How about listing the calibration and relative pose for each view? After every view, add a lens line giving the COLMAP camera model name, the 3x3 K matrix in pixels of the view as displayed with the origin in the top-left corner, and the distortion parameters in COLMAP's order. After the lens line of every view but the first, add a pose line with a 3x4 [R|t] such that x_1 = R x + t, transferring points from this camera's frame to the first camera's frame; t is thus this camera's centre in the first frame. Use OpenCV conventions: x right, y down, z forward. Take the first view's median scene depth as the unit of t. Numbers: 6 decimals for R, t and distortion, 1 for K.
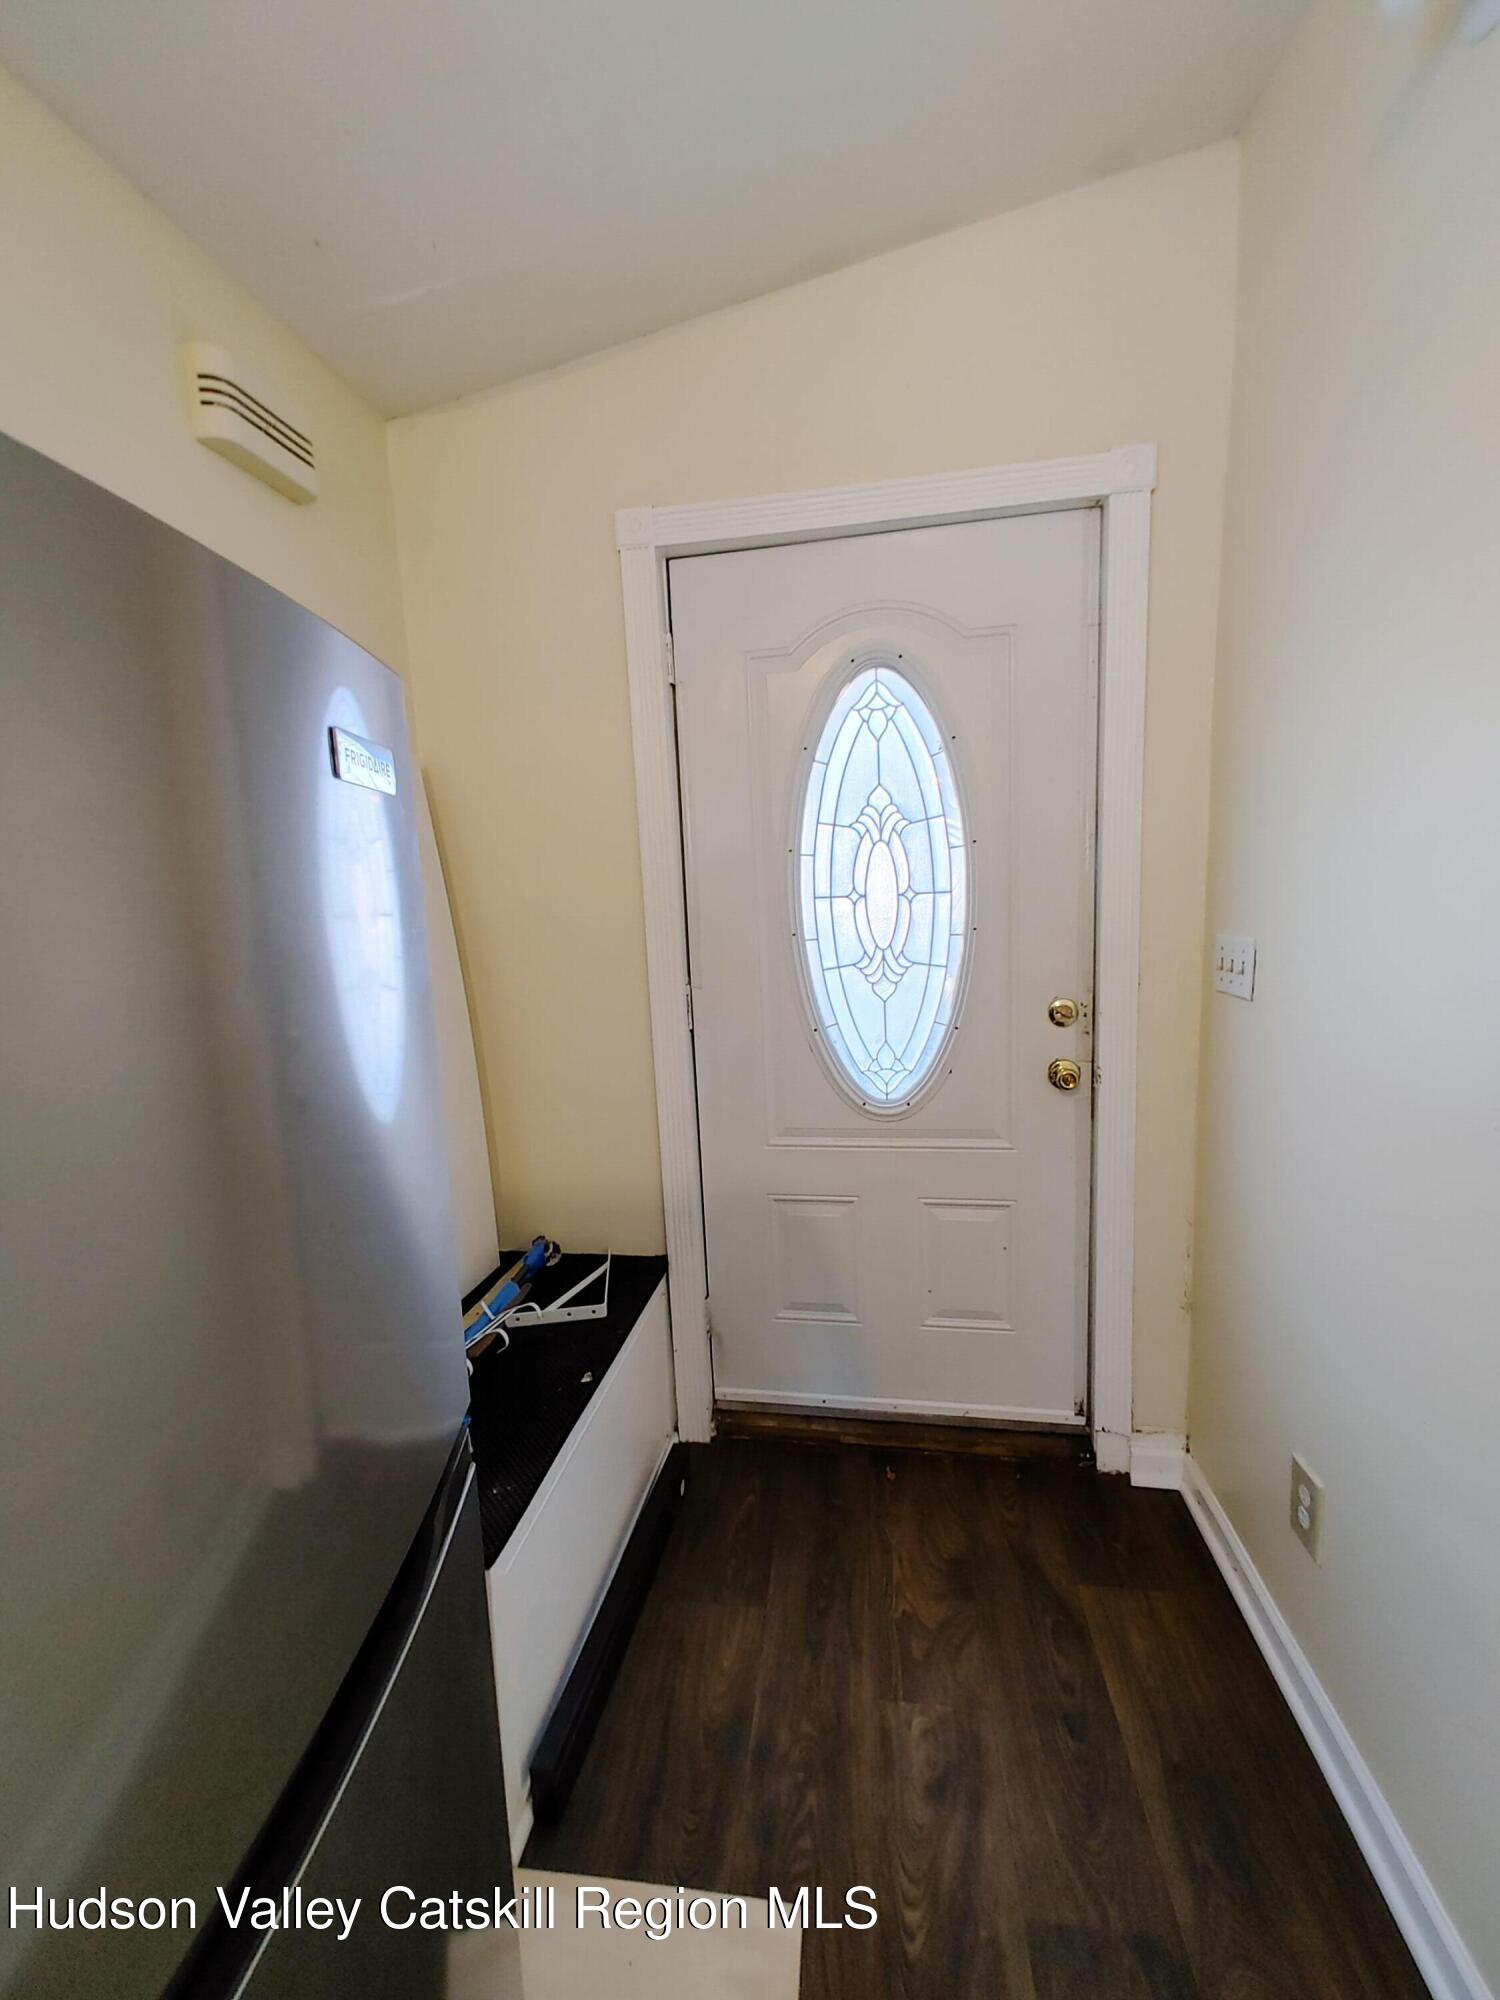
lens RADIAL K [[850.2, 0, 746.5], [0, 850.2, 1008.1], [0, 0, 1]] dist [0.000812, 0.000404]
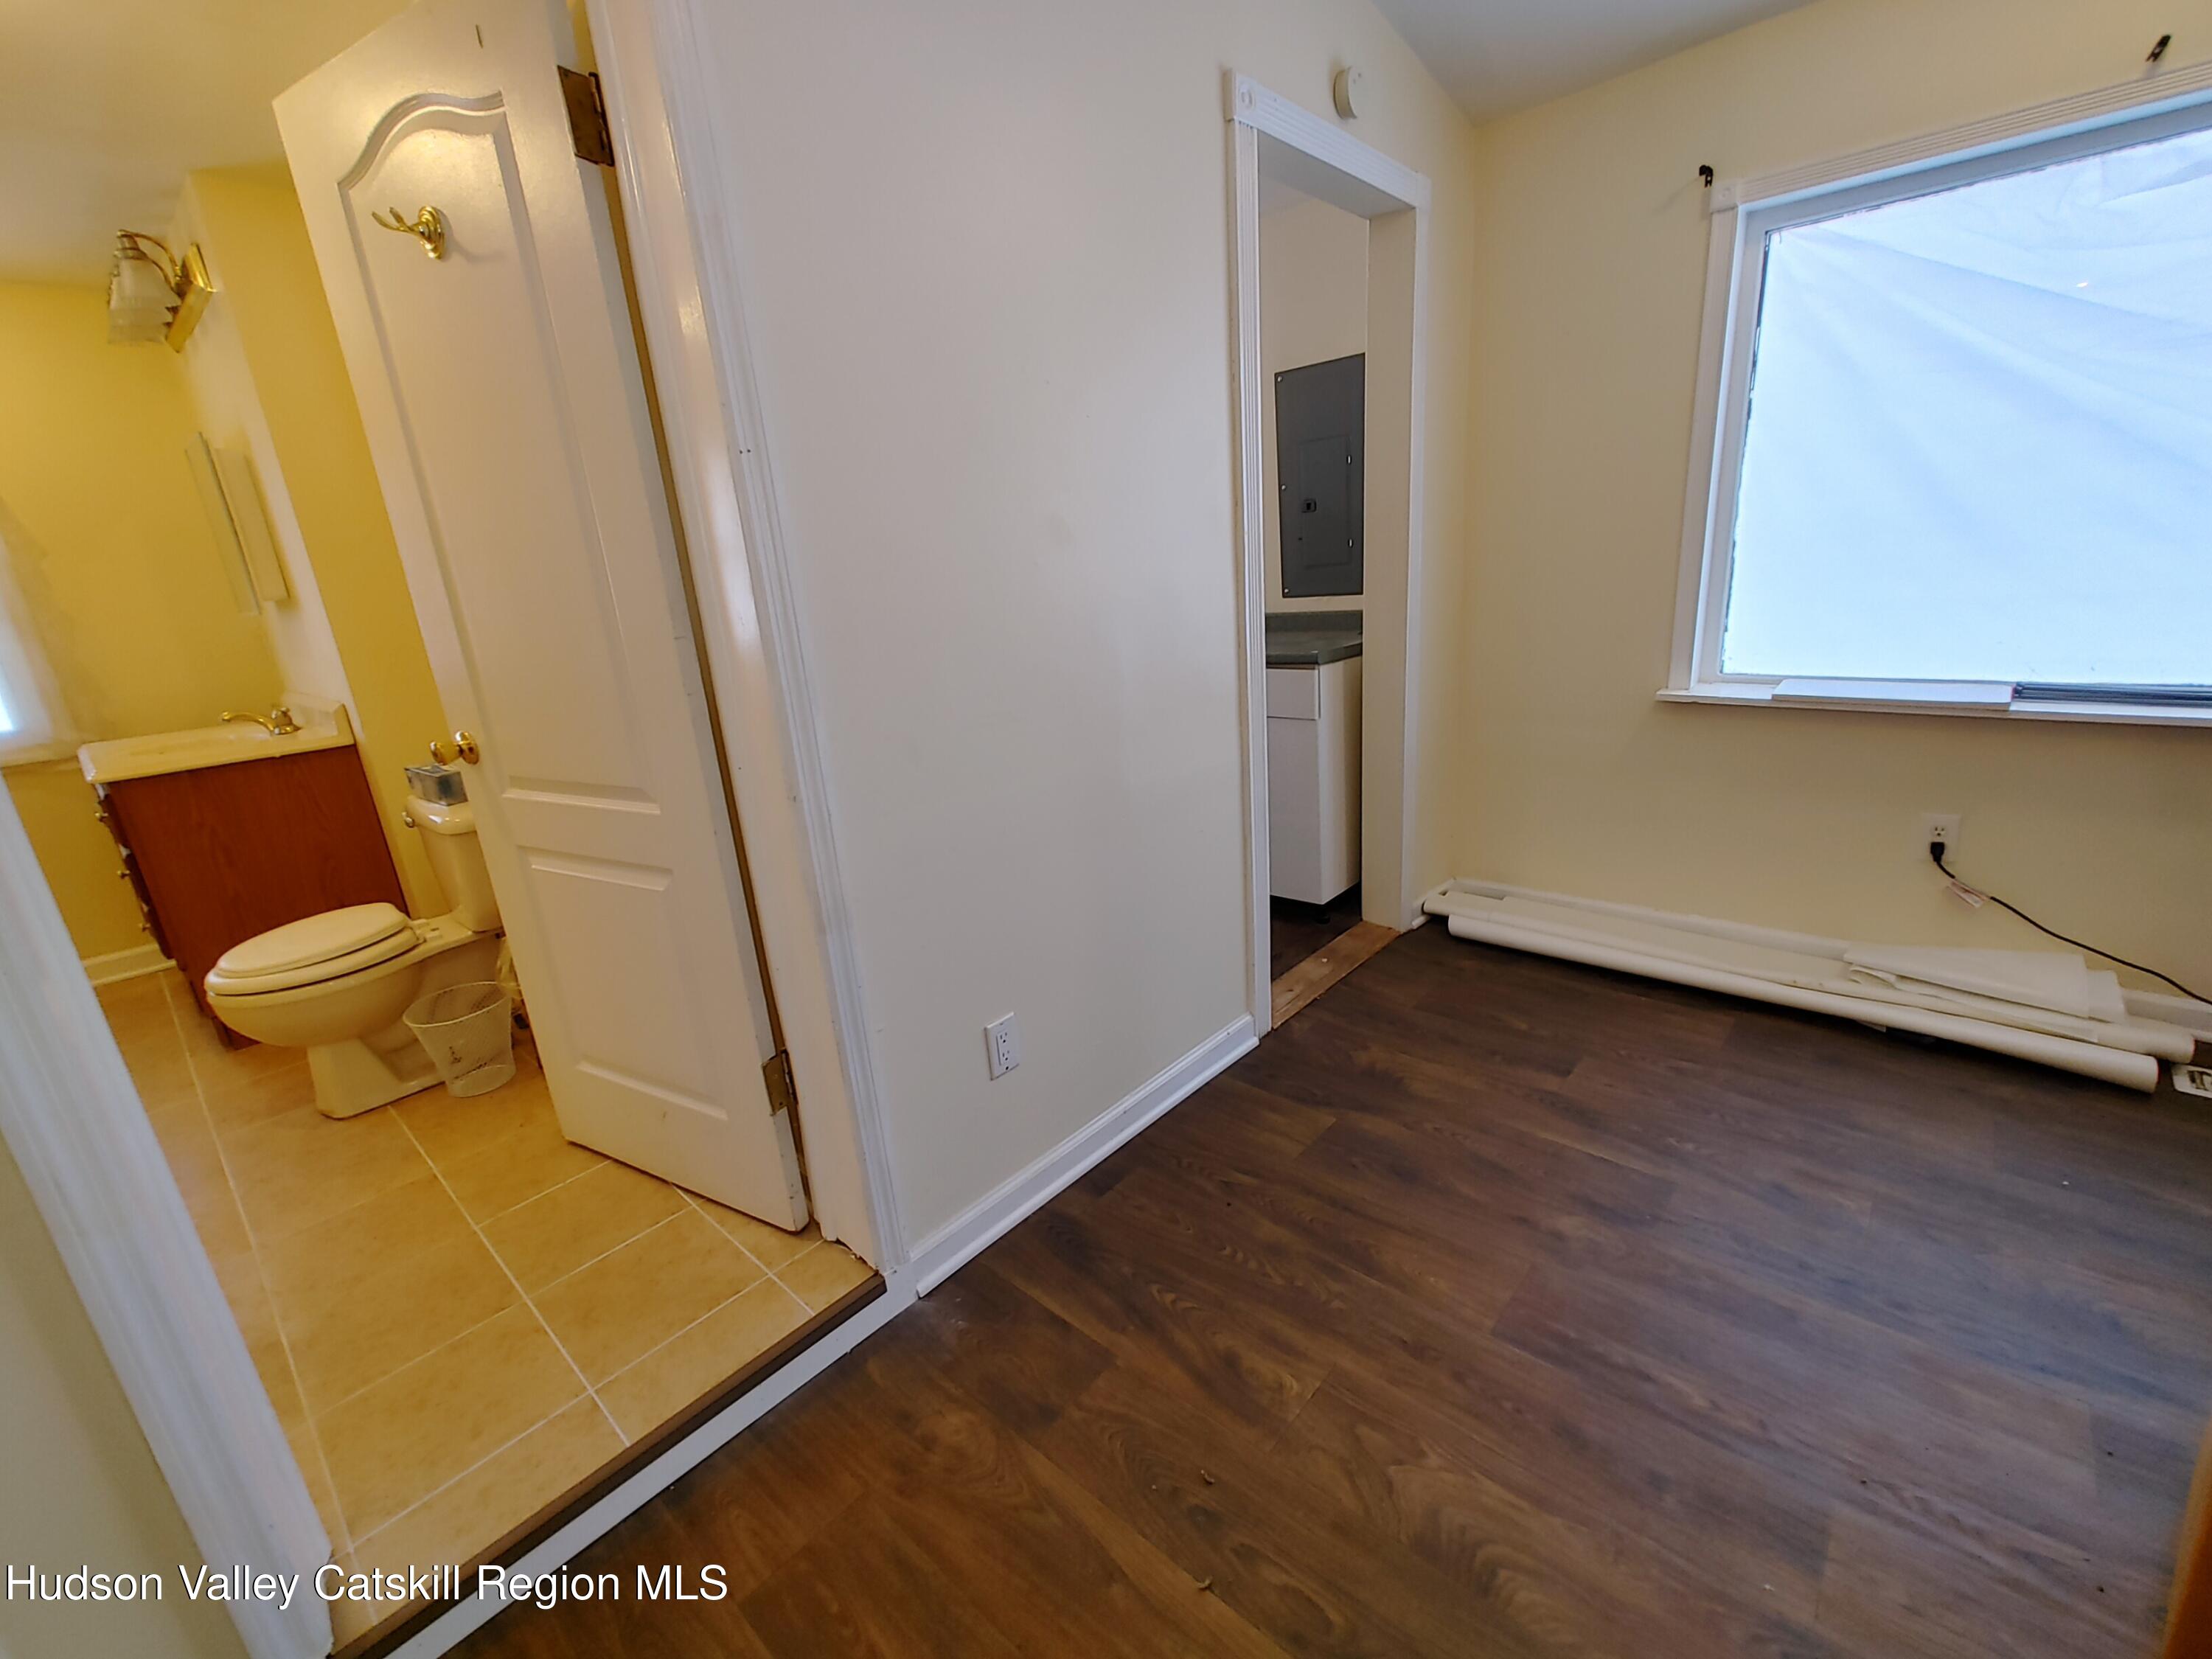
lens RADIAL K [[940.4, 0, 1111.9], [0, 940.4, 825.6], [0, 0, 1]] dist [0.000812, 0.000404]
pose [[-0.560907, 0.313881, -0.766069, 0.967410], [-0.028896, 0.917353, 0.397024, -0.142489], [0.827374, 0.244830, -0.505480, 1.276090]]
